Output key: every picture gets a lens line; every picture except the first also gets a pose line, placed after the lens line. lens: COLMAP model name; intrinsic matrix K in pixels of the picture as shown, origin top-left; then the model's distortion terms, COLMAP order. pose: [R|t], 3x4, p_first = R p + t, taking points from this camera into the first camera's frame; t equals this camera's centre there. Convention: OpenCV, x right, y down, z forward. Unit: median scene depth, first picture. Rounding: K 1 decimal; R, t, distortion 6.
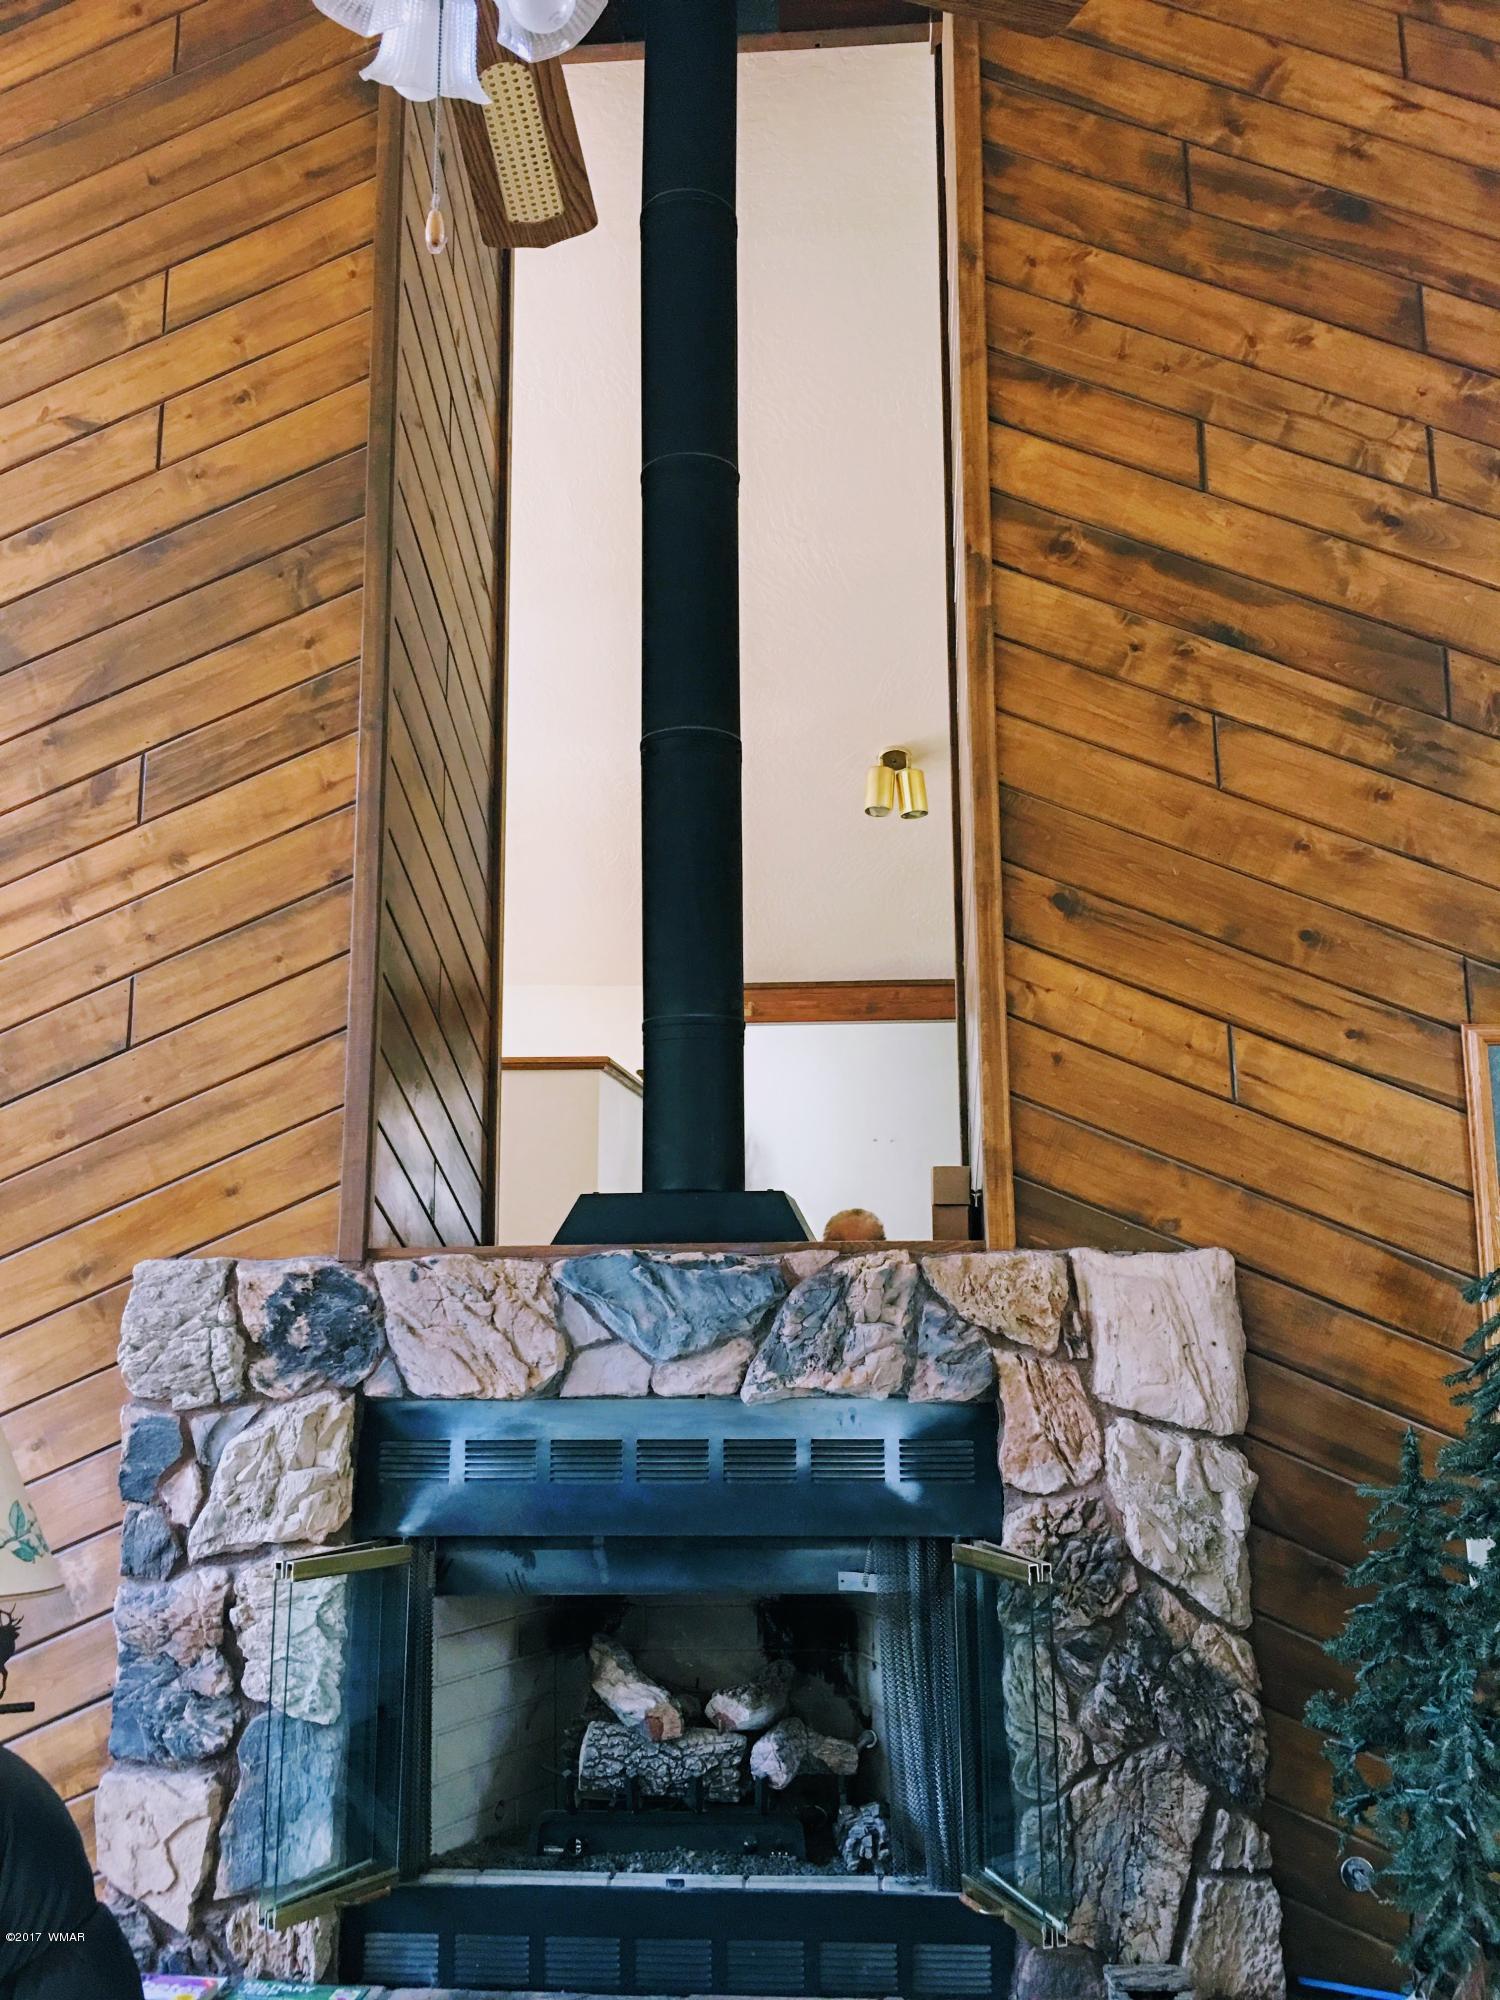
lens RADIAL K [[1683.2, 0, 750.0], [0, 1683.2, 1000.0], [0, 0, 1]] dist [0.073499, -0.106704]
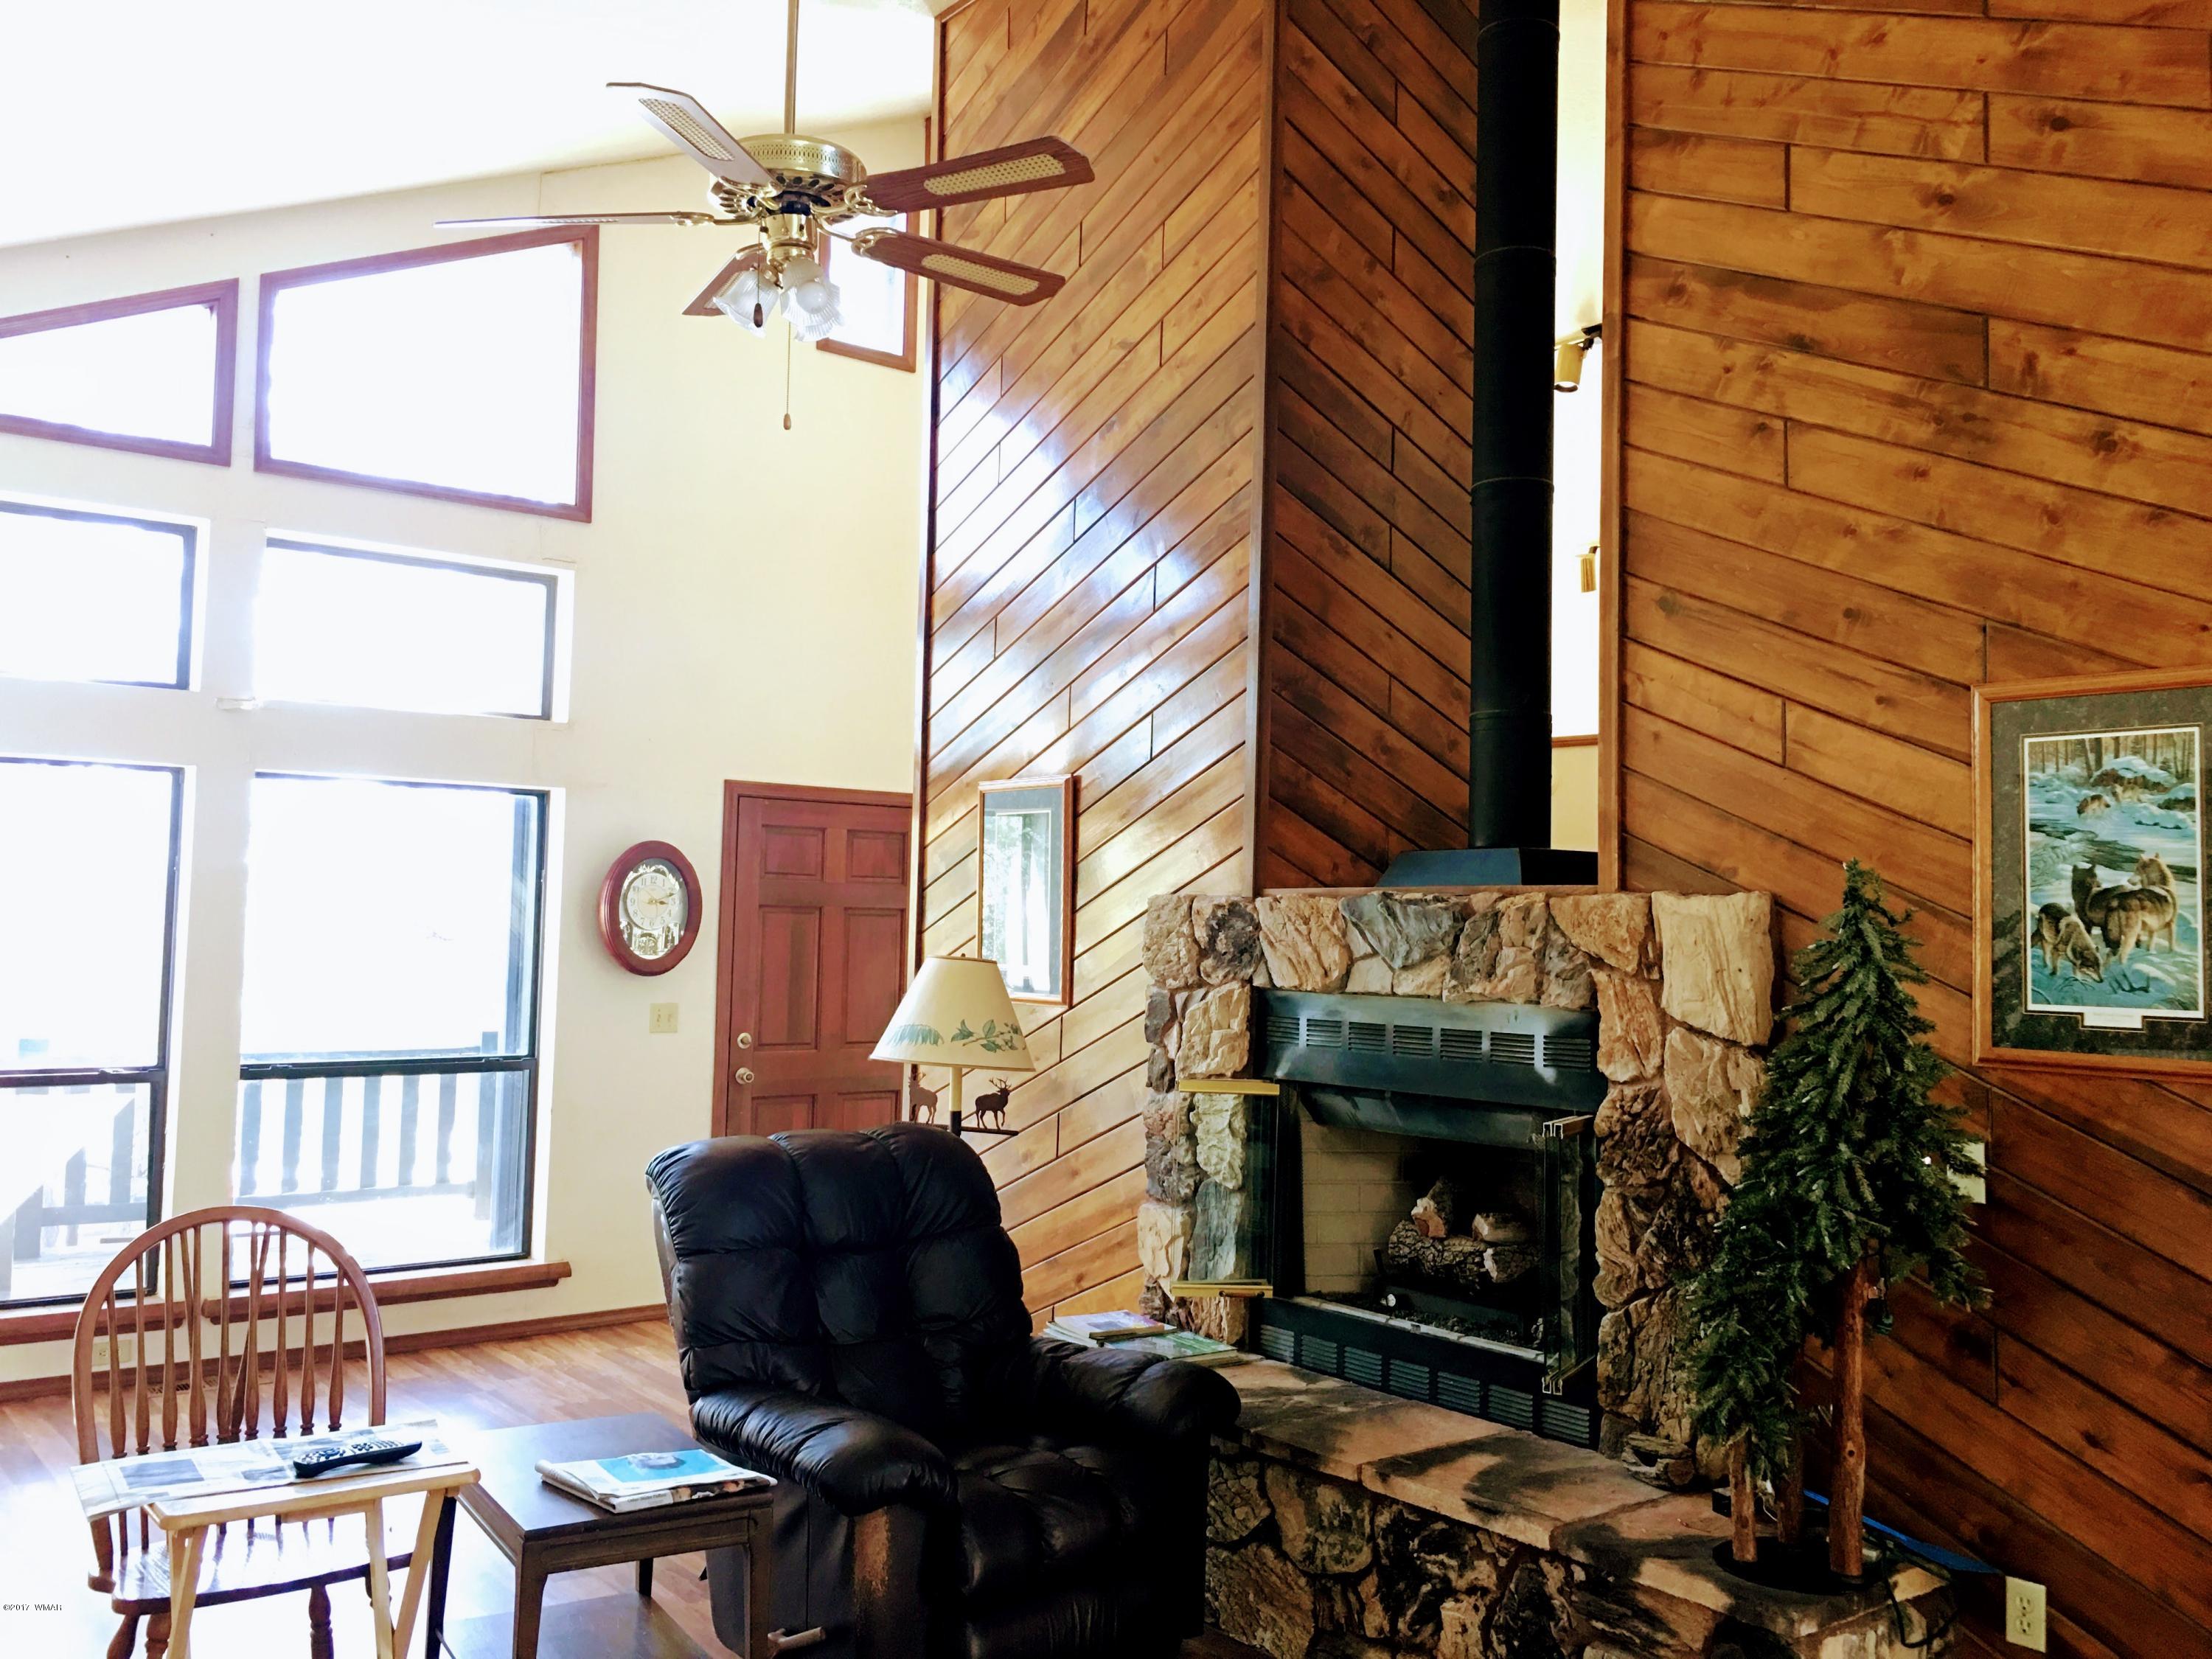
lens RADIAL K [[1861.7, 0, 1106.0], [0, 1861.7, 829.5], [0, 0, 1]] dist [0.073499, -0.106704]
pose [[0.680492, -0.017636, -0.732544, 0.905216], [0.090036, 0.994147, 0.059704, -0.014699], [0.727203, -0.106583, 0.678097, -0.204013]]
